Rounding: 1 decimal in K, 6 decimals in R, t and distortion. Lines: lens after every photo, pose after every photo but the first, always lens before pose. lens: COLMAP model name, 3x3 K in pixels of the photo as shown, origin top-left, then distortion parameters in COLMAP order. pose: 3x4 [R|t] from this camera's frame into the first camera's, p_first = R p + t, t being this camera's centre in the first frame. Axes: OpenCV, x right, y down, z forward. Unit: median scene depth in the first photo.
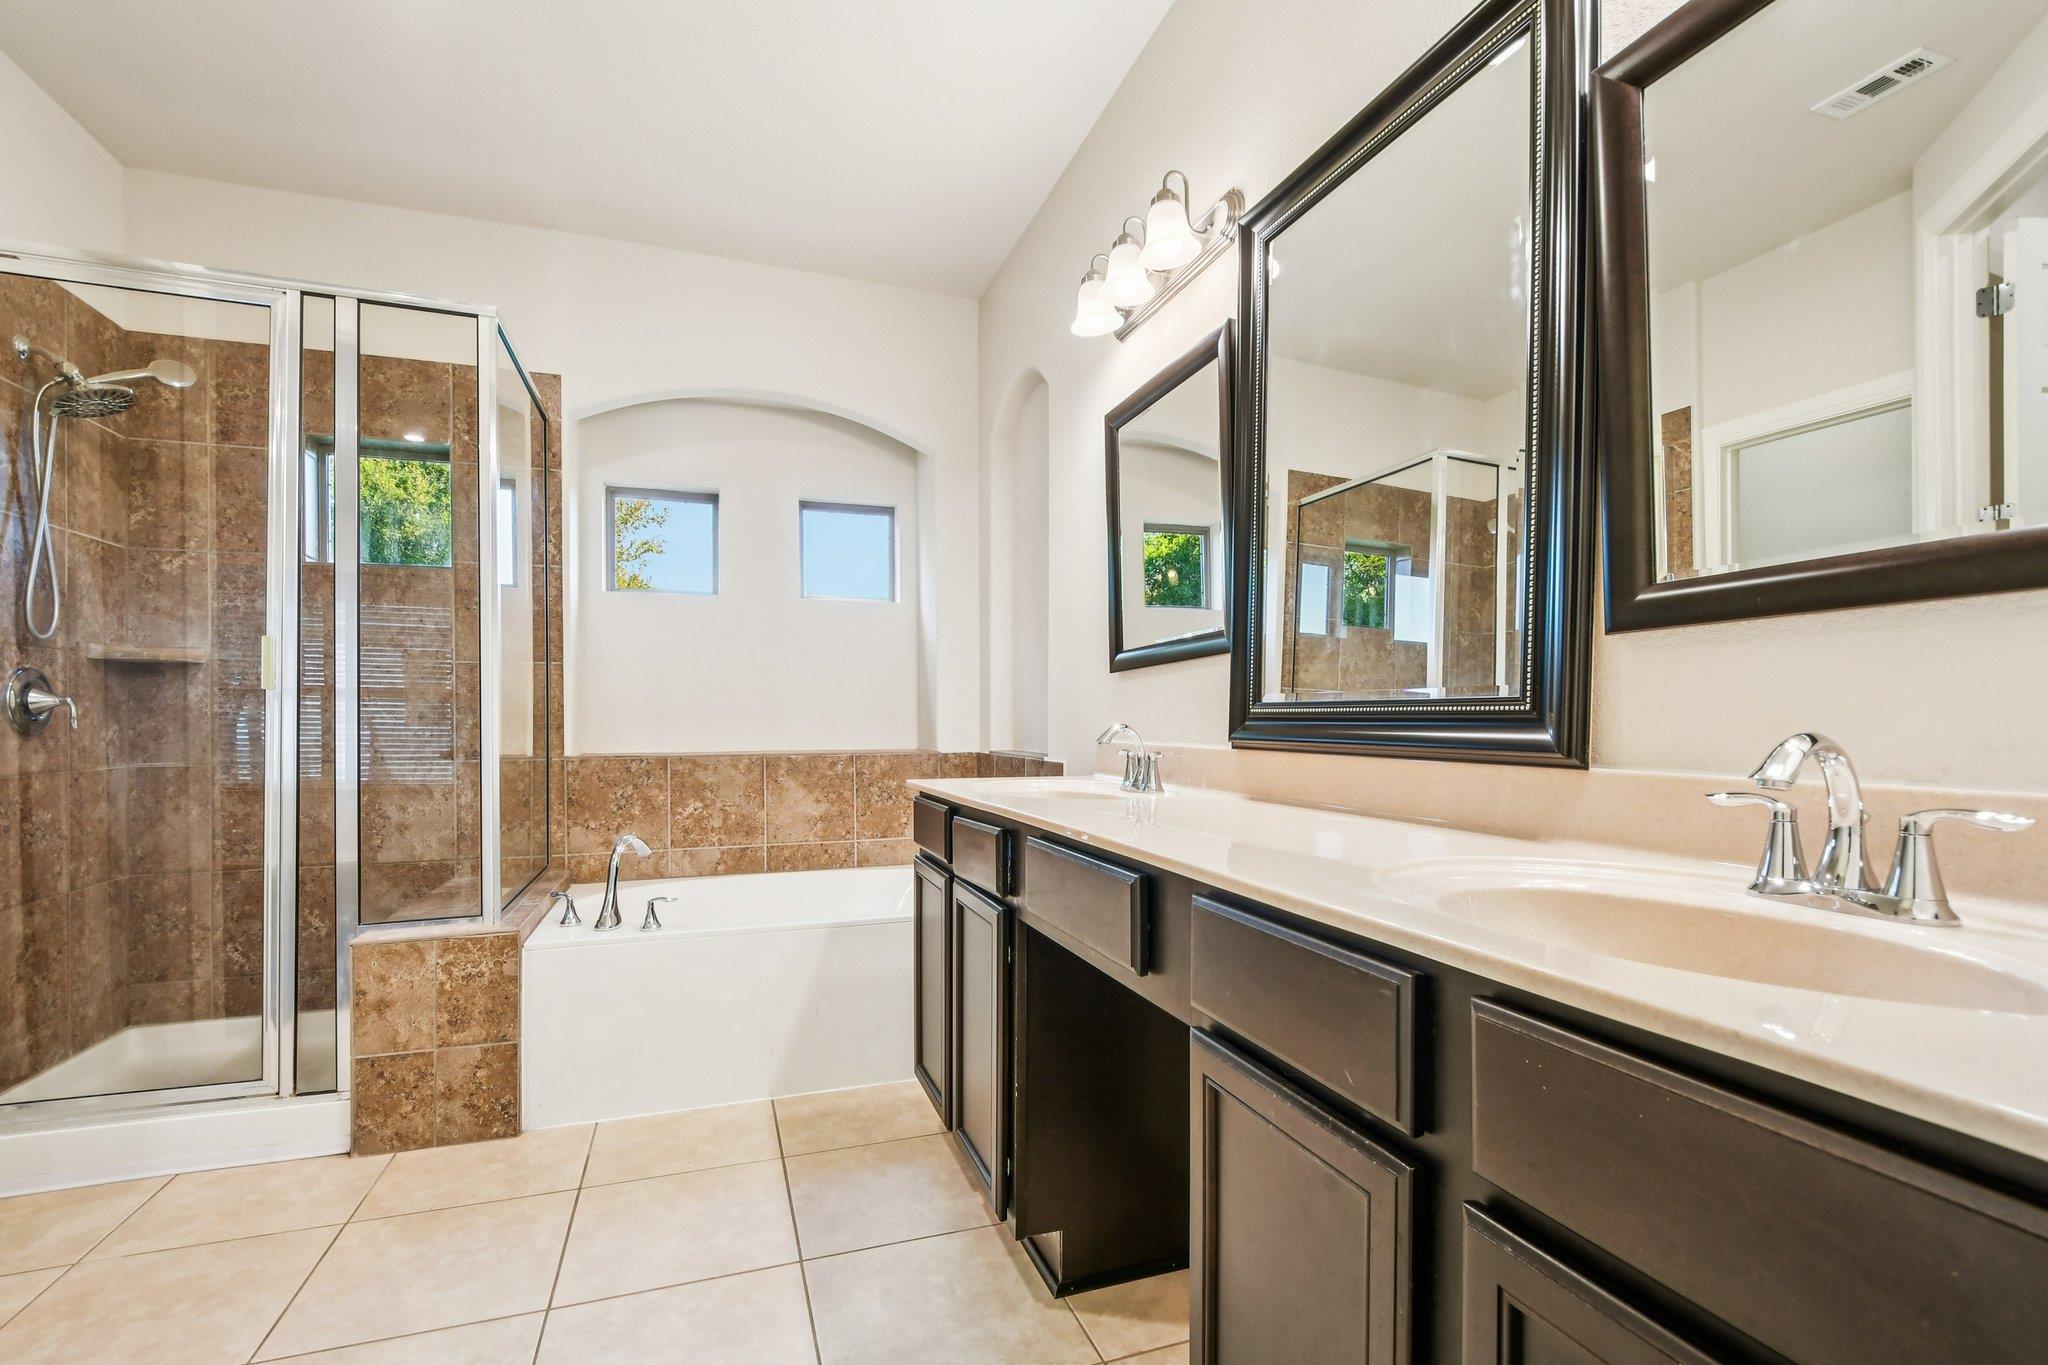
lens RADIAL K [[894.9, 0, 1019.7], [0, 894.9, 728.2], [0, 0, 1]] dist [0.002908, -0.004429]
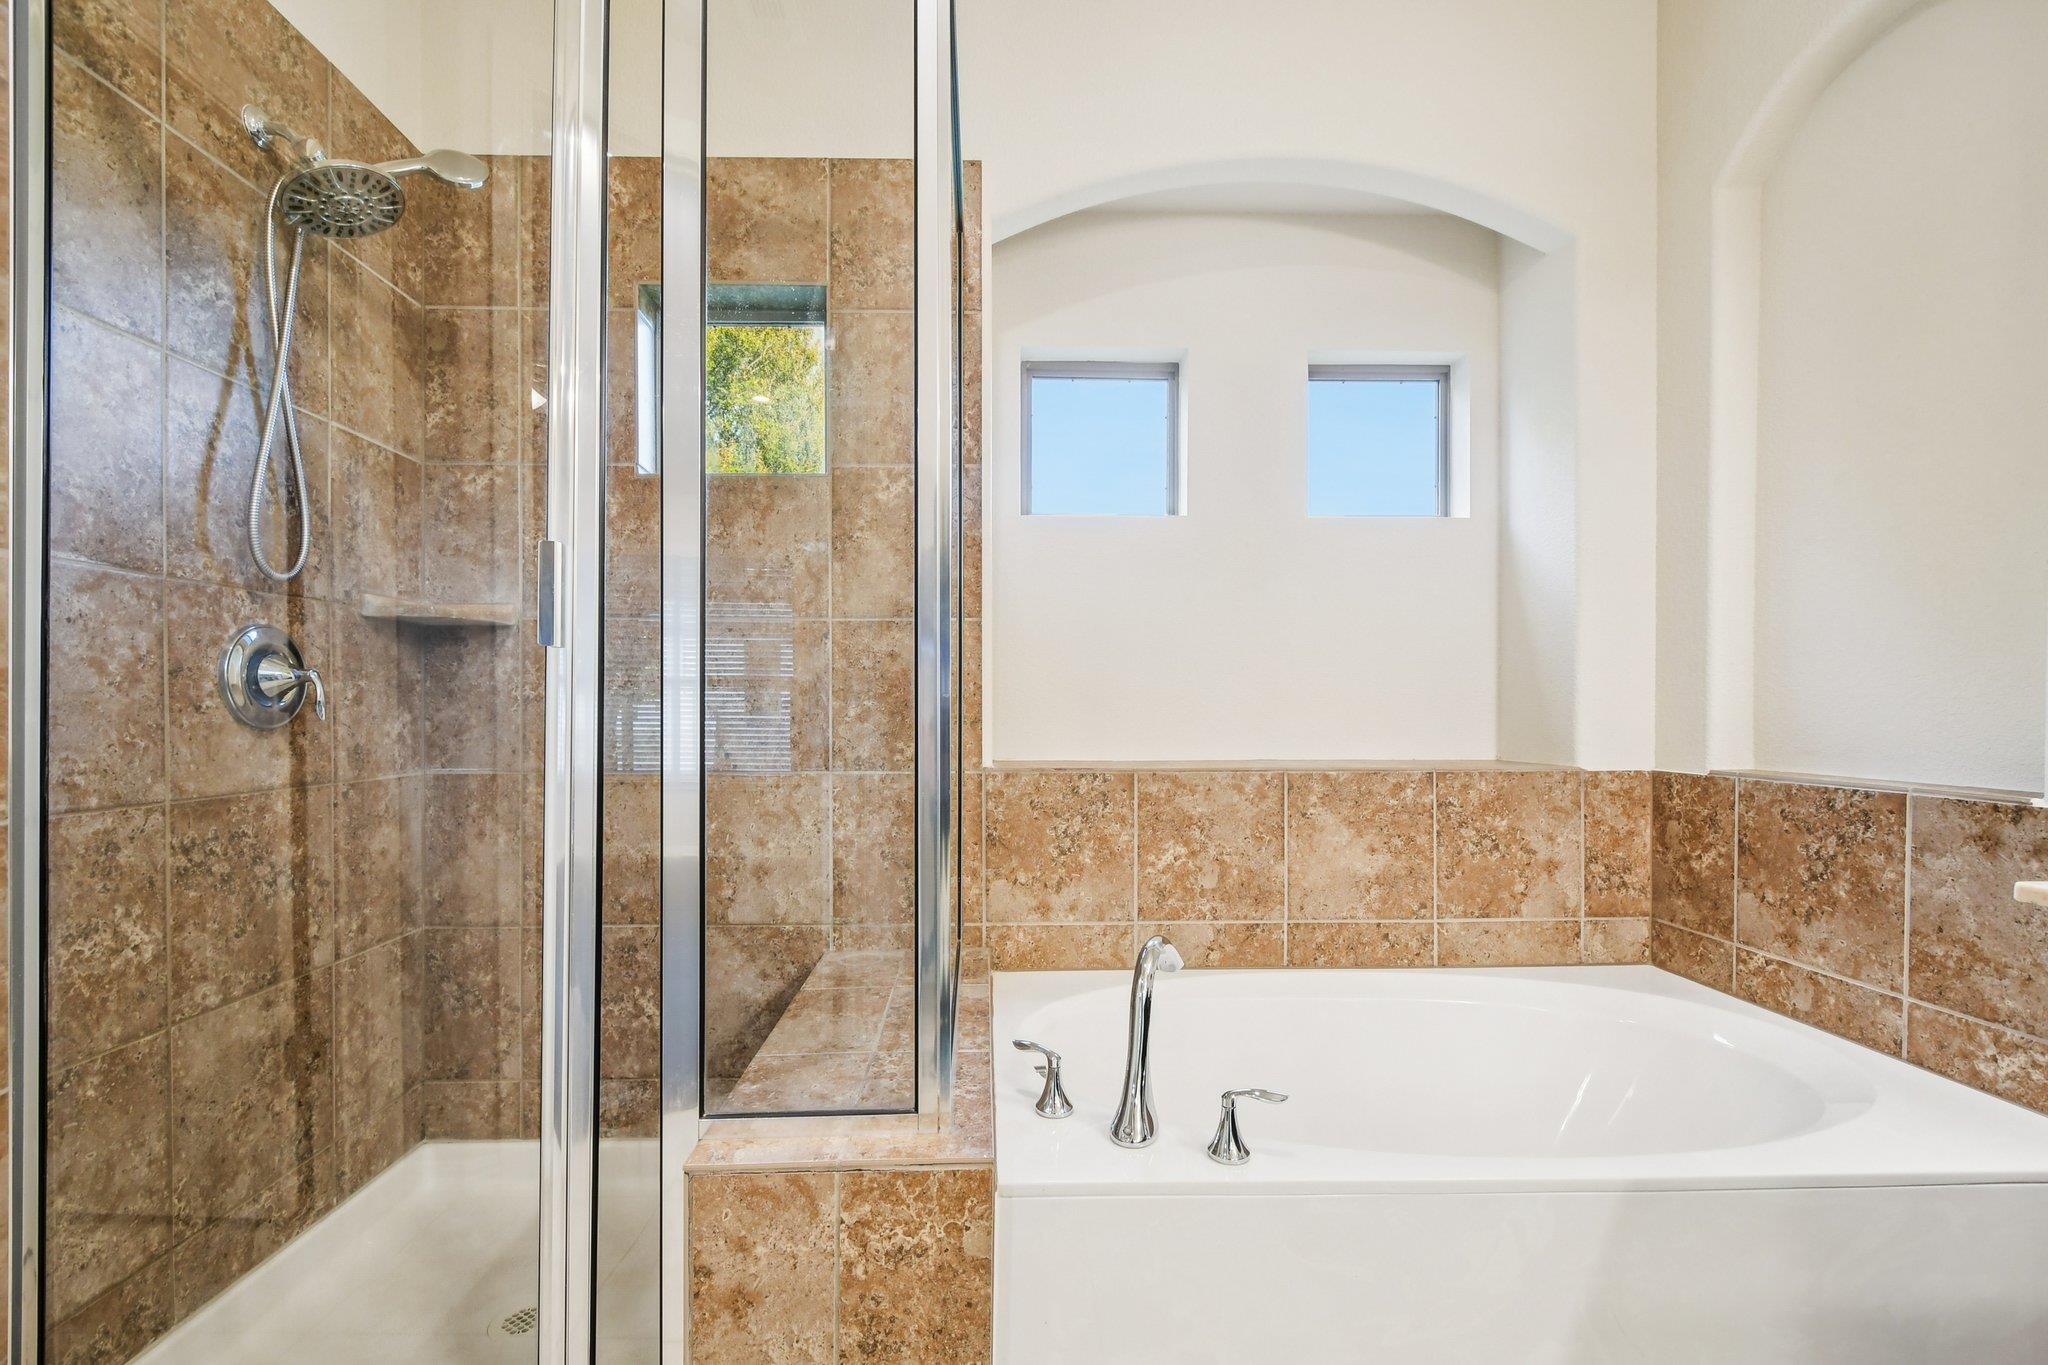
lens RADIAL K [[894.9, 0, 1019.7], [0, 894.9, 728.2], [0, 0, 1]] dist [0.002908, -0.004429]
pose [[0.955120, 0.009824, -0.296058, -0.335007], [-0.007388, 0.999929, 0.009345, -0.002694], [0.296128, -0.006738, 0.955124, 0.457786]]
